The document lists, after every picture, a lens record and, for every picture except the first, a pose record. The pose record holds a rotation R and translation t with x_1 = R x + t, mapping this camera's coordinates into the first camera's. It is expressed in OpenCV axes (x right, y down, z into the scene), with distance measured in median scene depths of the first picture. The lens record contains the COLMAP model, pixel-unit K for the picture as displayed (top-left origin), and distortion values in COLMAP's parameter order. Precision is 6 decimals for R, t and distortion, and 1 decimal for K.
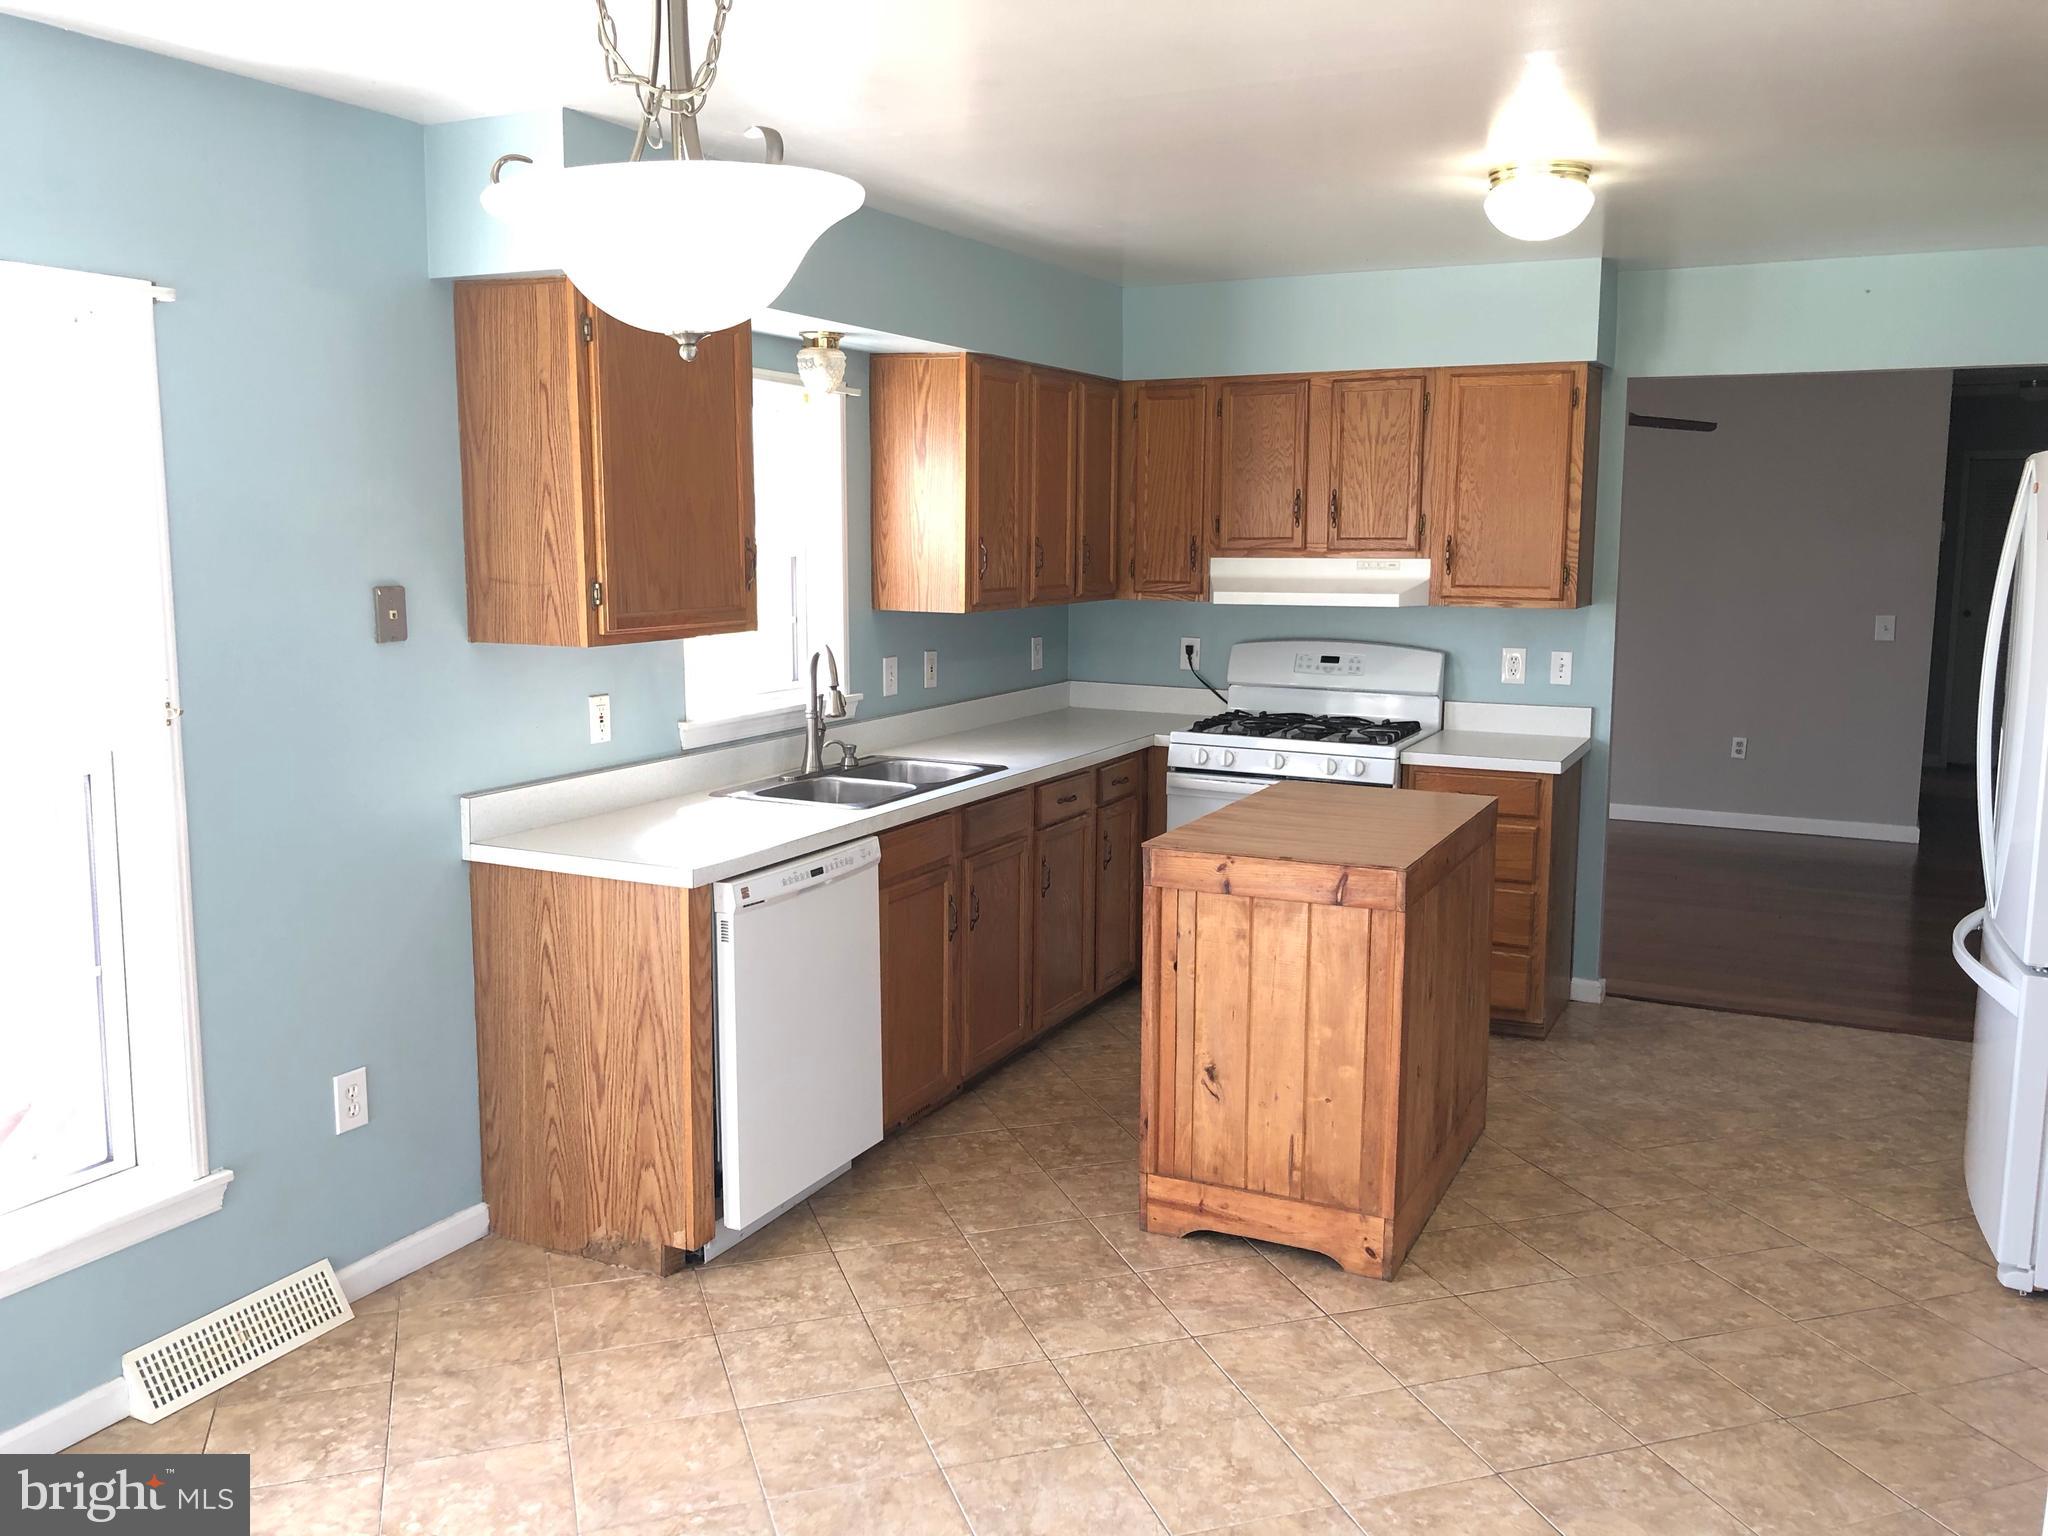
lens RADIAL K [[1682.4, 0, 1011.9], [0, 1682.4, 743.1], [0, 0, 1]] dist [0.039076, -0.046336]
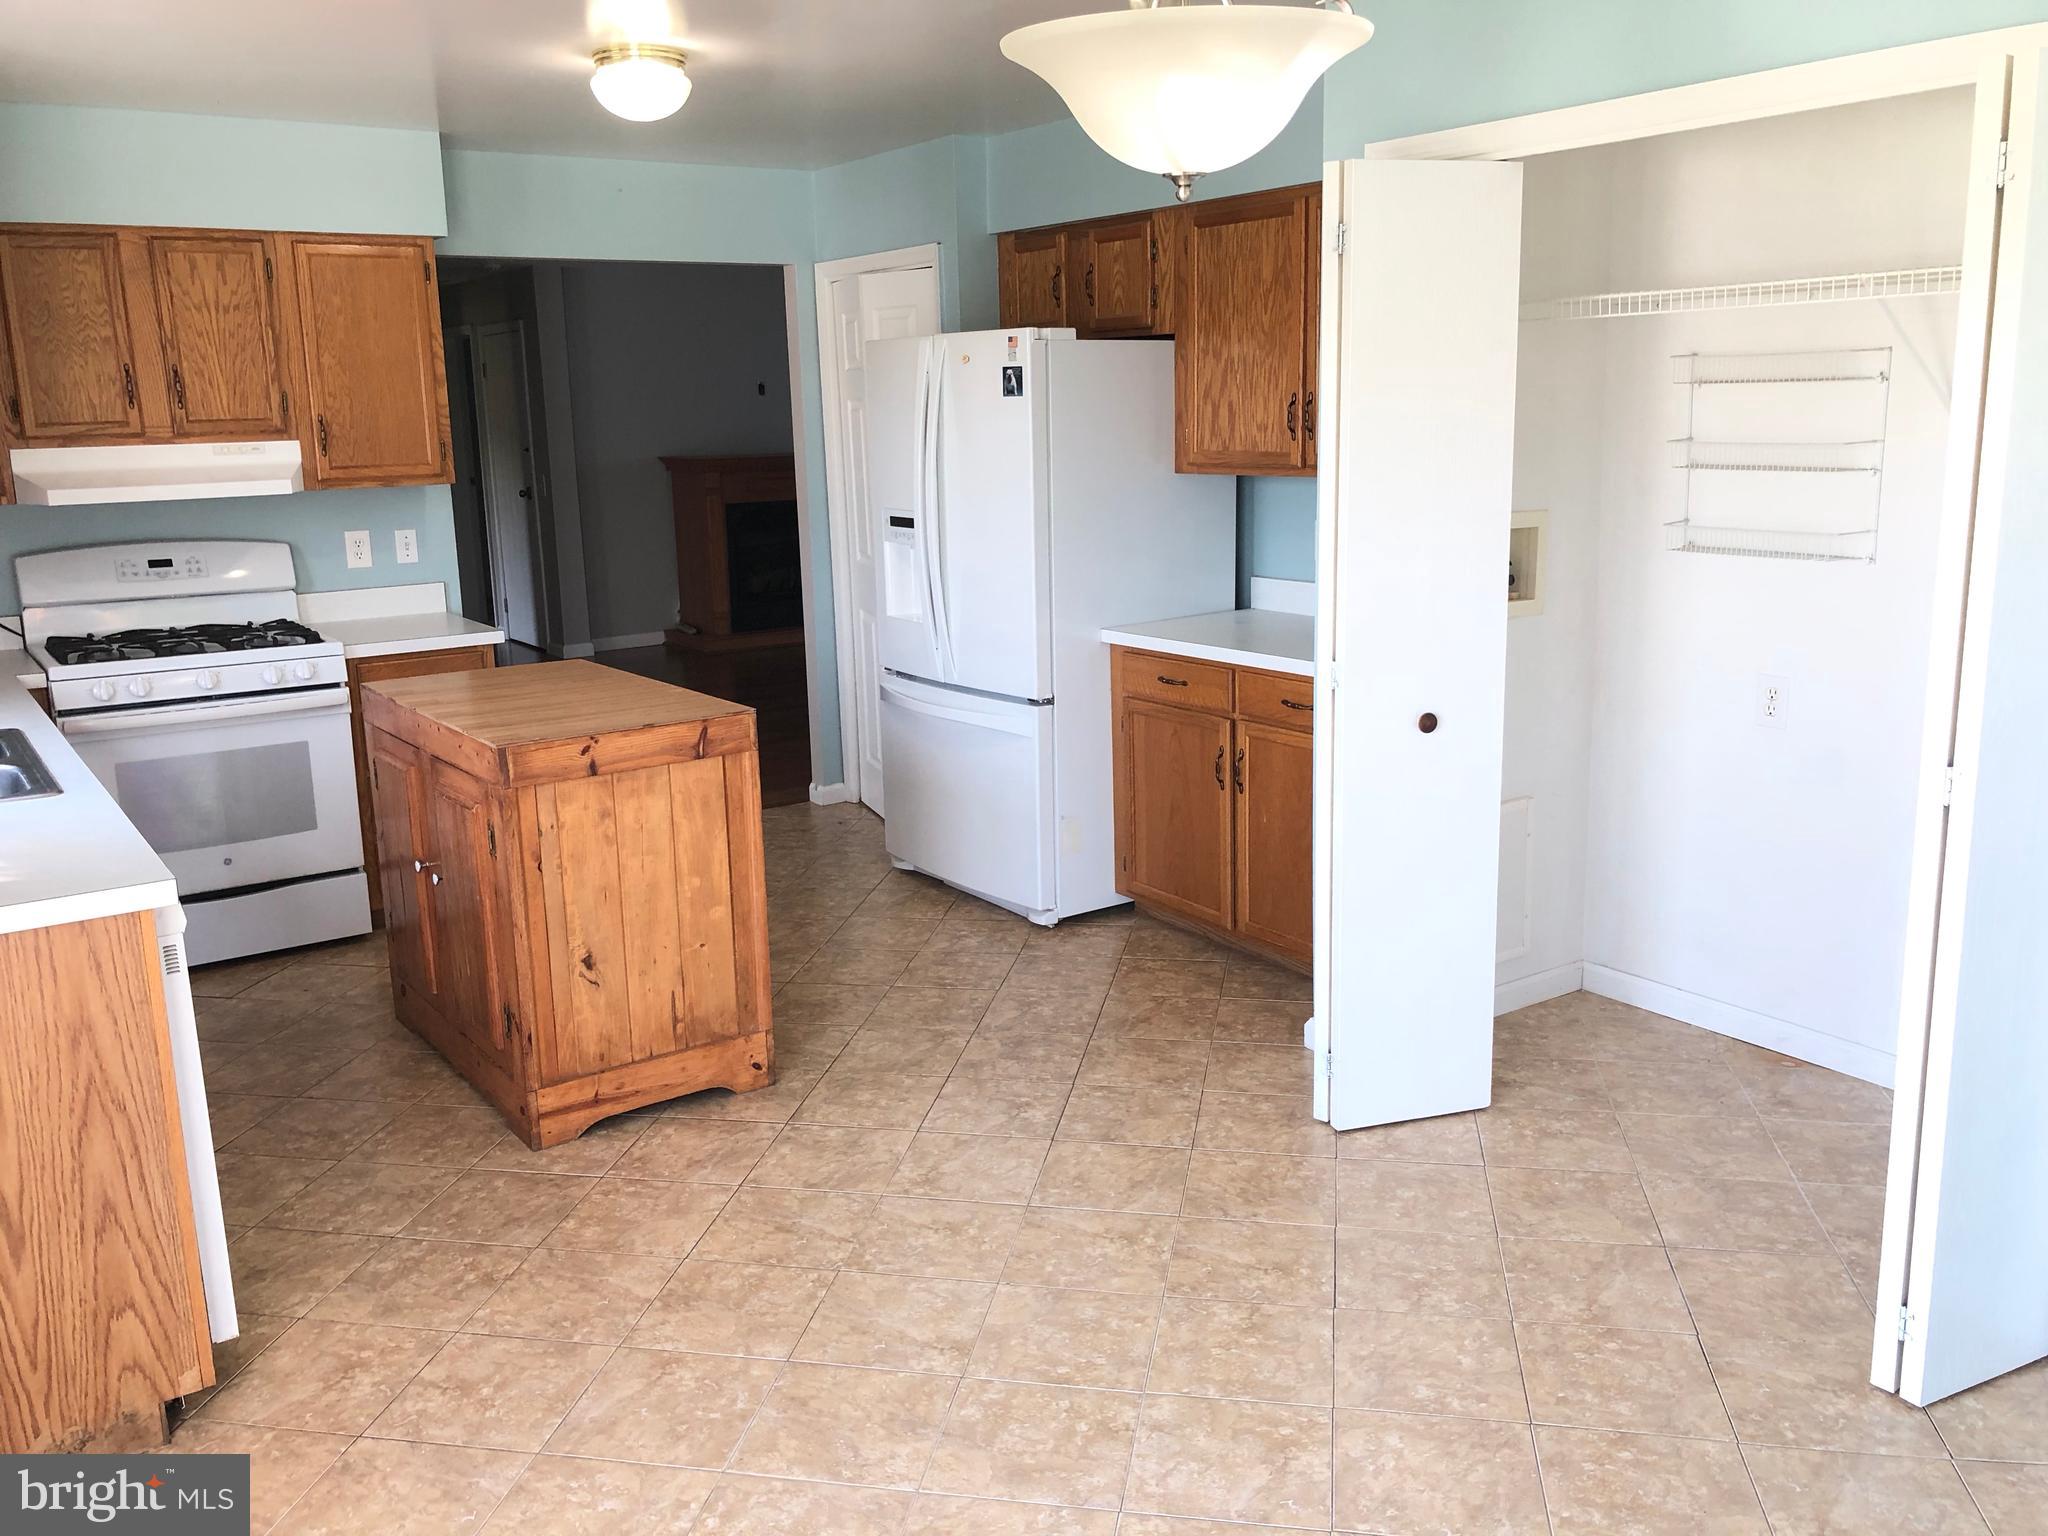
lens RADIAL K [[1682.4, 0, 1018.1], [0, 1682.4, 749.1], [0, 0, 1]] dist [0.039076, -0.046336]
pose [[0.478409, -0.193484, 0.856556, -0.531394], [0.138632, 0.979833, 0.143901, -0.028938], [-0.867125, 0.049903, 0.495584, 0.269614]]
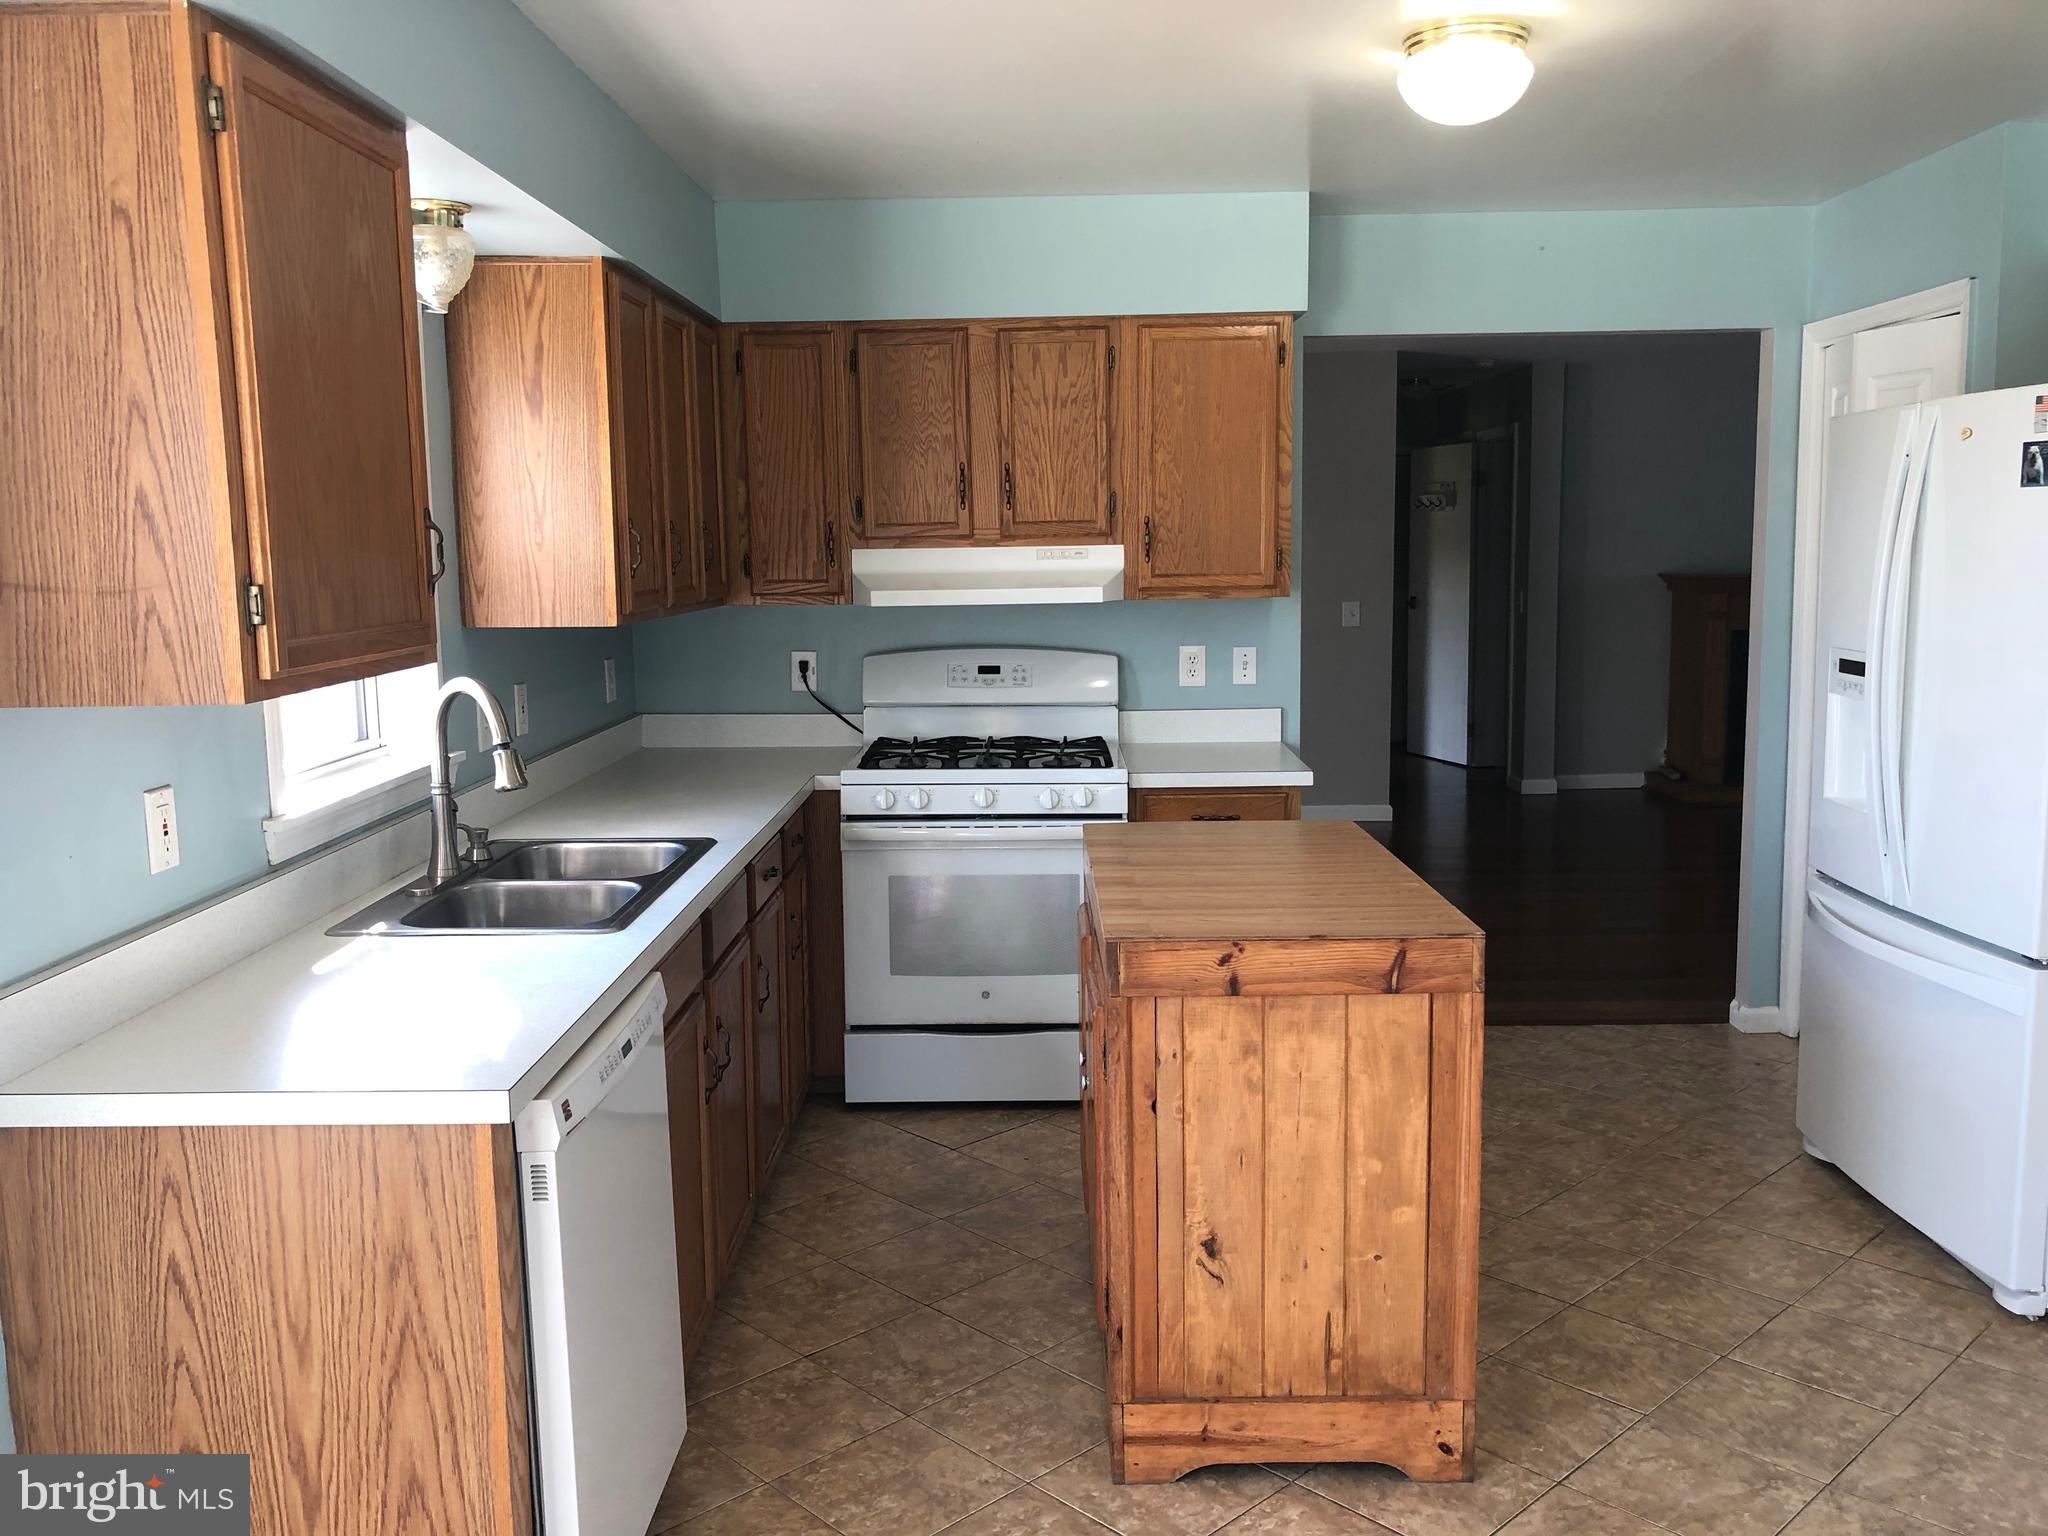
lens RADIAL K [[1682.4, 0, 1016.2], [0, 1682.4, 749.5], [0, 0, 1]] dist [0.039076, -0.046336]
pose [[0.900482, -0.071525, 0.428972, -0.228338], [0.074251, 0.997185, 0.010402, -0.025808], [-0.428508, 0.022485, 0.903258, 0.353315]]
